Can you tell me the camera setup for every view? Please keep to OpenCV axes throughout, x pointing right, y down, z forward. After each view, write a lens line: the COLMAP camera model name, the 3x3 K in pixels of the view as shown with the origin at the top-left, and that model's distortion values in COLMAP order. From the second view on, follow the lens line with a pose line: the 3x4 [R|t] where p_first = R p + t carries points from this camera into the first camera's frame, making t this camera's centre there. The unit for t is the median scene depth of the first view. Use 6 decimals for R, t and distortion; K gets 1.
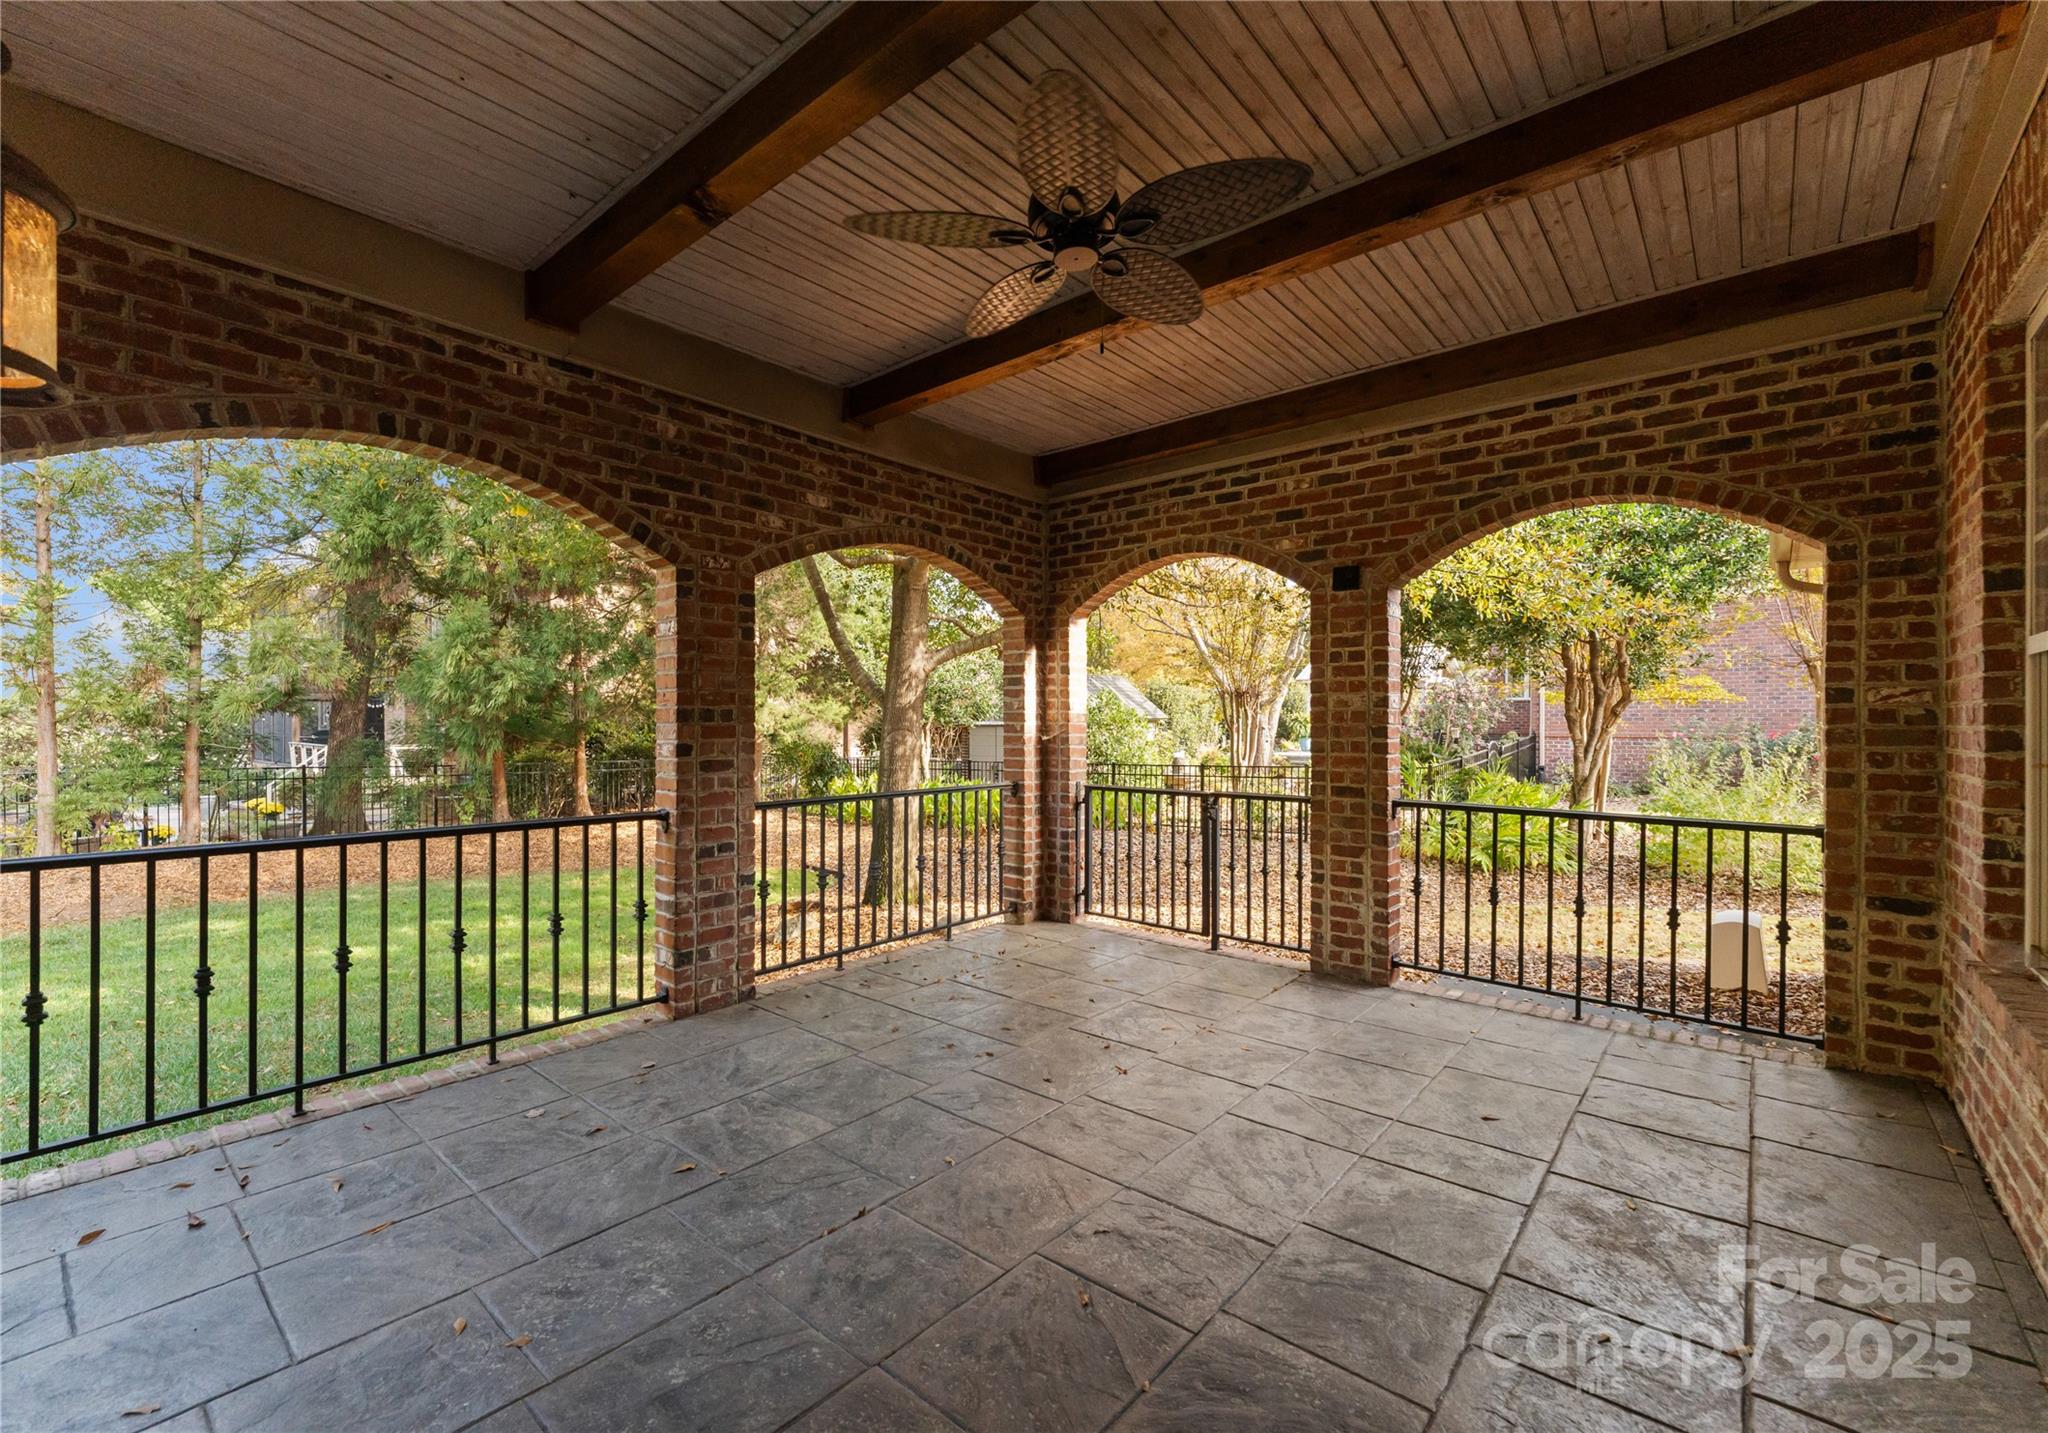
lens RADIAL K [[875.8, 0, 1042.0], [0, 875.8, 718.0], [0, 0, 1]] dist [-0.003329, 0.000190]
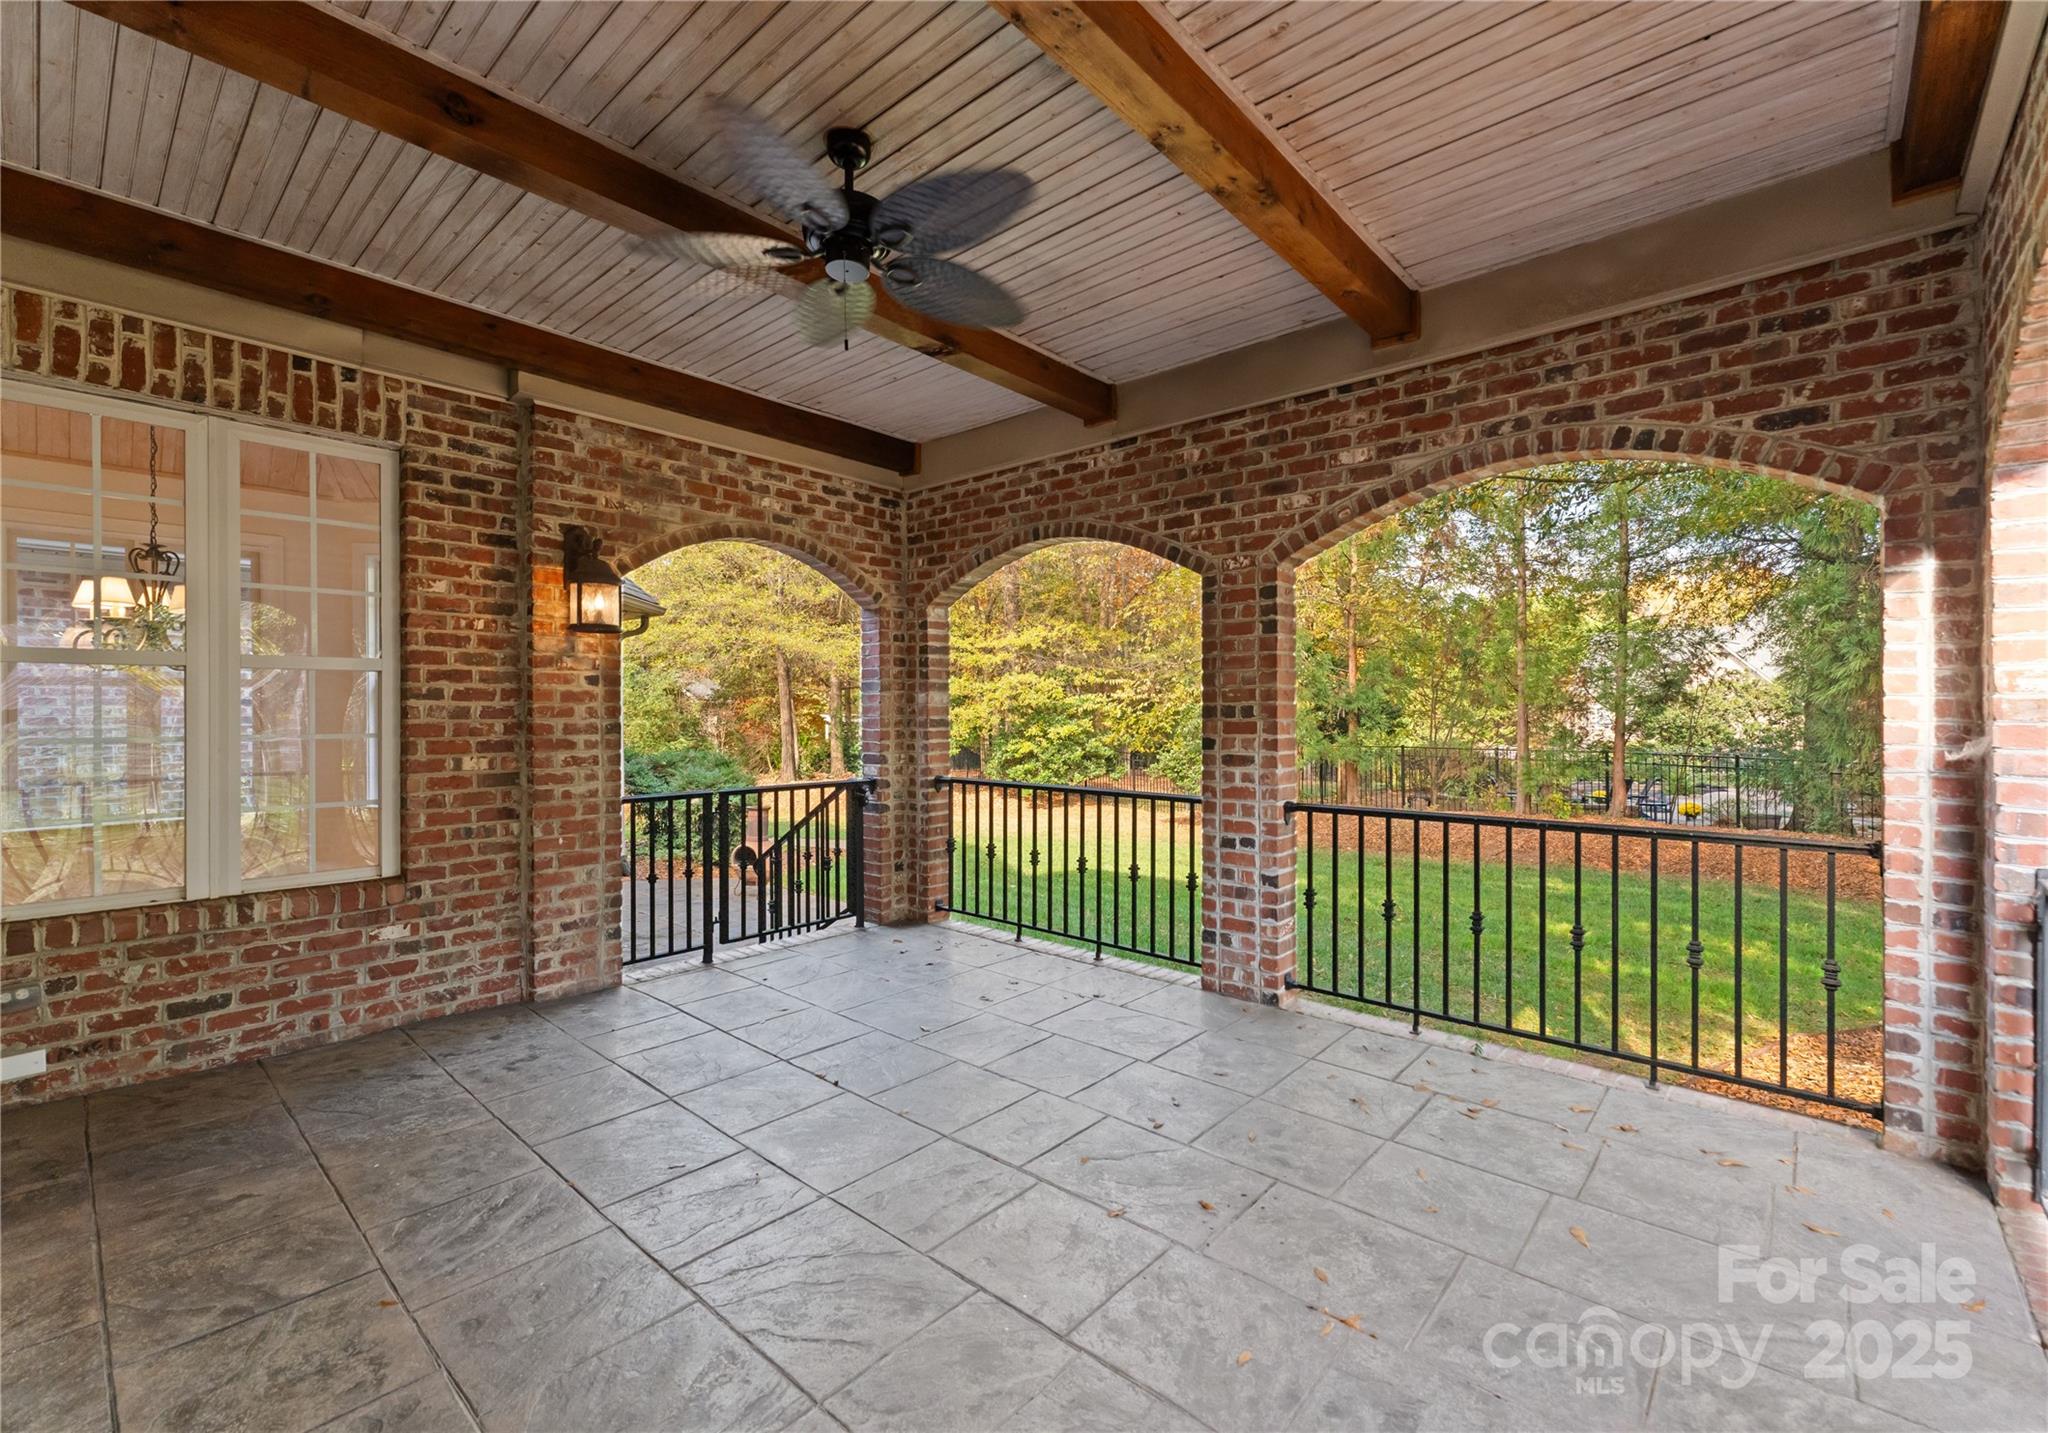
lens RADIAL K [[875.8, 0, 1043.6], [0, 875.8, 720.0], [0, 0, 1]] dist [-0.003329, 0.000190]
pose [[-0.029322, 0.002399, -0.999567, 0.652187], [0.001842, 0.999996, 0.002346, 0.004129], [0.999568, -0.001772, -0.029326, 0.791431]]
